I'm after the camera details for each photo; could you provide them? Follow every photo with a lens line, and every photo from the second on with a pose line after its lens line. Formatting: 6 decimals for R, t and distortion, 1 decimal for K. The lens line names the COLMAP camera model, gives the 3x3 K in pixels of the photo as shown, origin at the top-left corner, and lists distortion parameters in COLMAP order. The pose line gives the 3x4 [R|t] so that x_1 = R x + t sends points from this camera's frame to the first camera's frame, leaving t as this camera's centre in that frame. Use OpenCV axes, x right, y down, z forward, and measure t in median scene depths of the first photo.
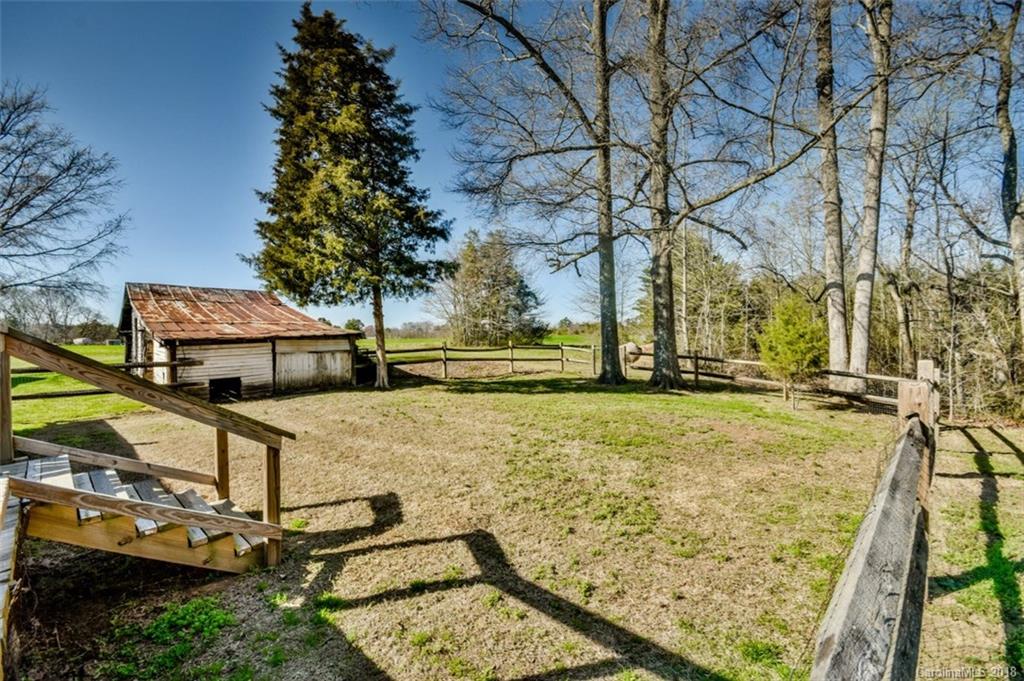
lens RADIAL K [[450.5, 0, 512.0], [0, 450.5, 340.5], [0, 0, 1]] dist [-0.004966, -0.000345]
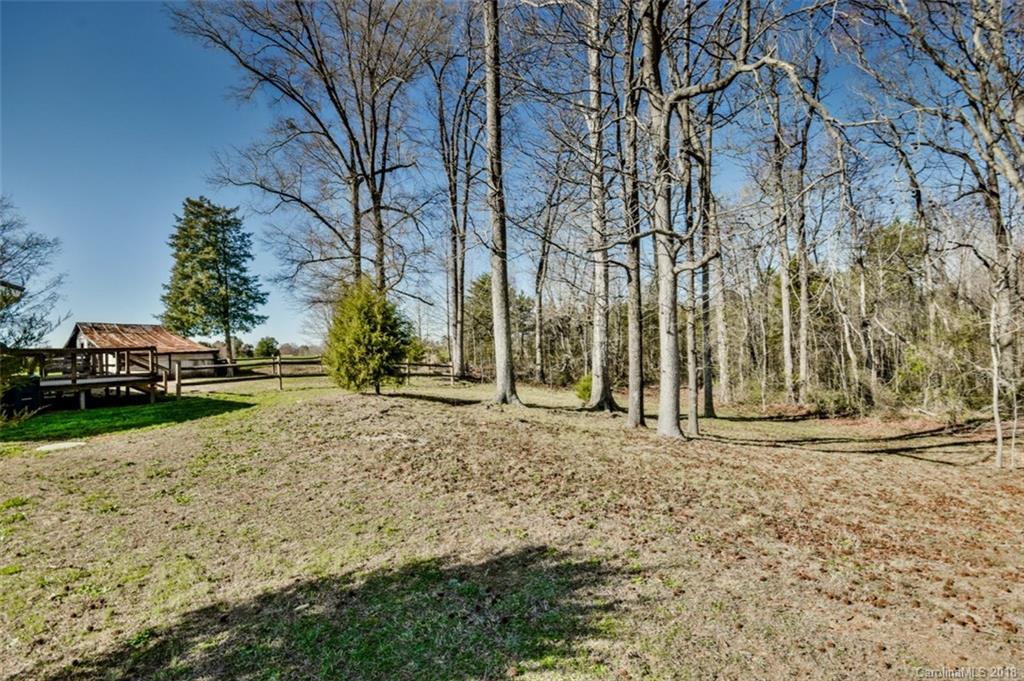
lens RADIAL K [[470.0, 0, 512.0], [0, 470.0, 340.5], [0, 0, 1]] dist [0.012450, -0.000257]
pose [[0.991609, -0.004113, 0.129209, 0.681791], [0.009187, 0.999209, -0.038695, 0.032558], [-0.128948, 0.039557, 0.990862, -1.234361]]
